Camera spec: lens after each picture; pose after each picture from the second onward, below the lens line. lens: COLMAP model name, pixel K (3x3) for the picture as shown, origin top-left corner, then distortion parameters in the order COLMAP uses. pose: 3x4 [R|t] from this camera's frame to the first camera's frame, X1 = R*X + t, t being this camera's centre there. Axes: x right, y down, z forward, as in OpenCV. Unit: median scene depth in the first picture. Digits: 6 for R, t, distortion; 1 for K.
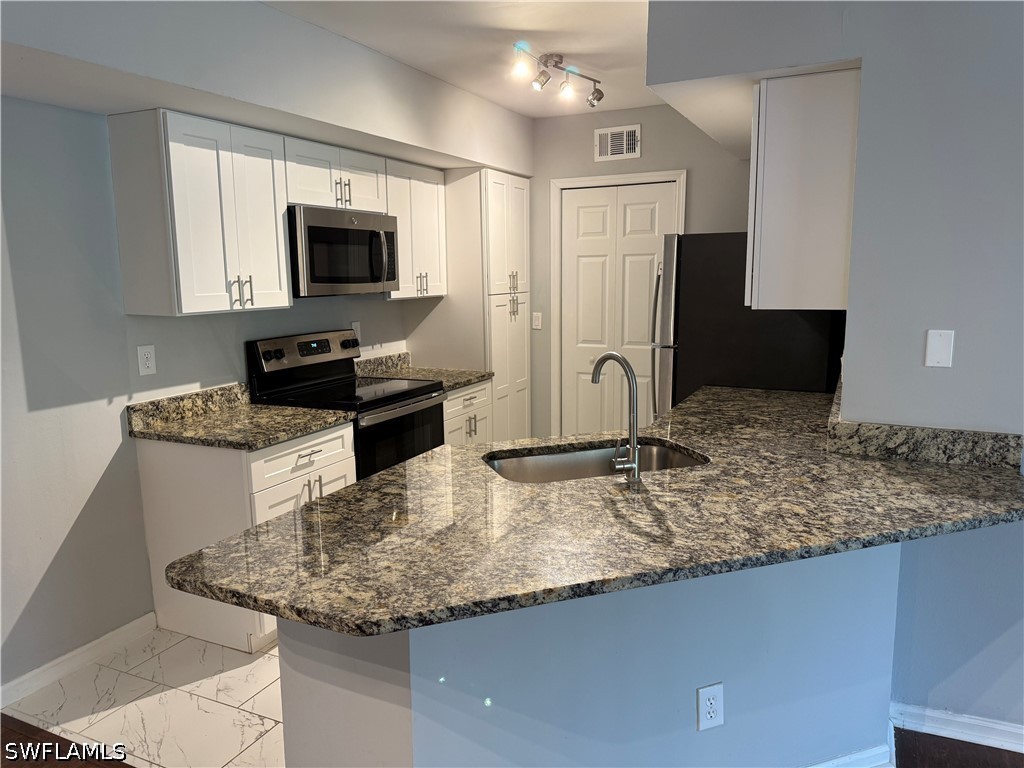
lens RADIAL K [[719.5, 0, 509.9], [0, 719.5, 388.6], [0, 0, 1]] dist [0.069466, -0.084726]
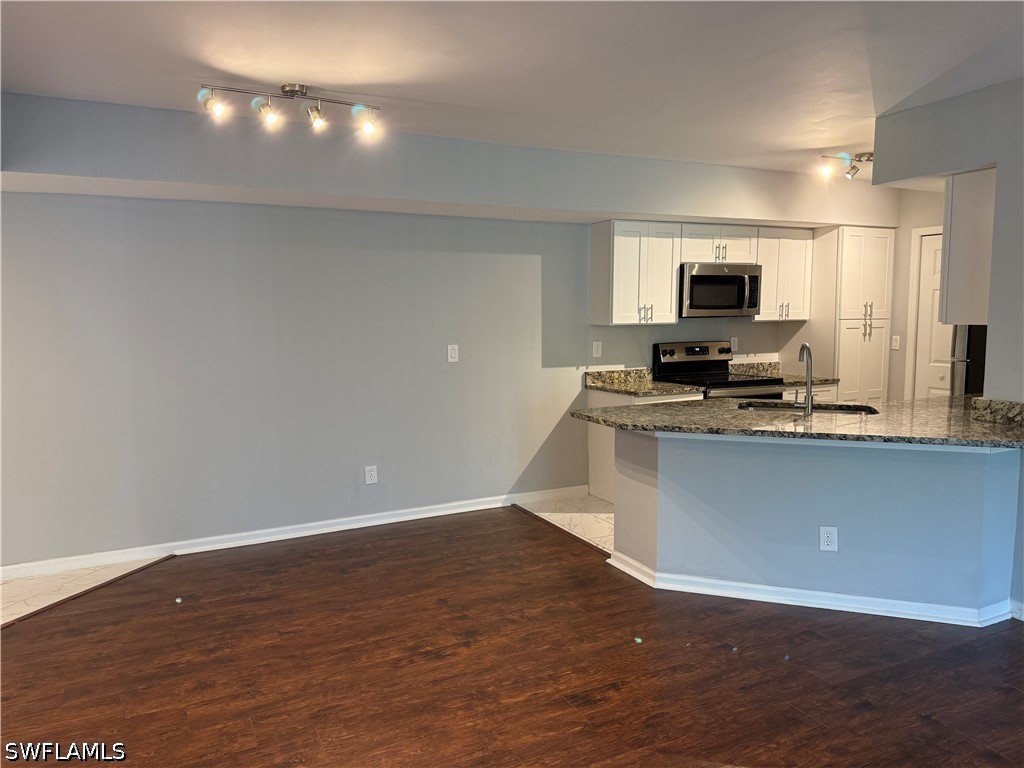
lens RADIAL K [[719.5, 0, 509.9], [0, 719.5, 388.6], [0, 0, 1]] dist [0.069466, -0.084726]
pose [[0.784885, 0.071243, -0.615533, 0.433075], [-0.102554, 0.994604, -0.015652, 0.103569], [0.611096, 0.075410, 0.787956, -0.543512]]
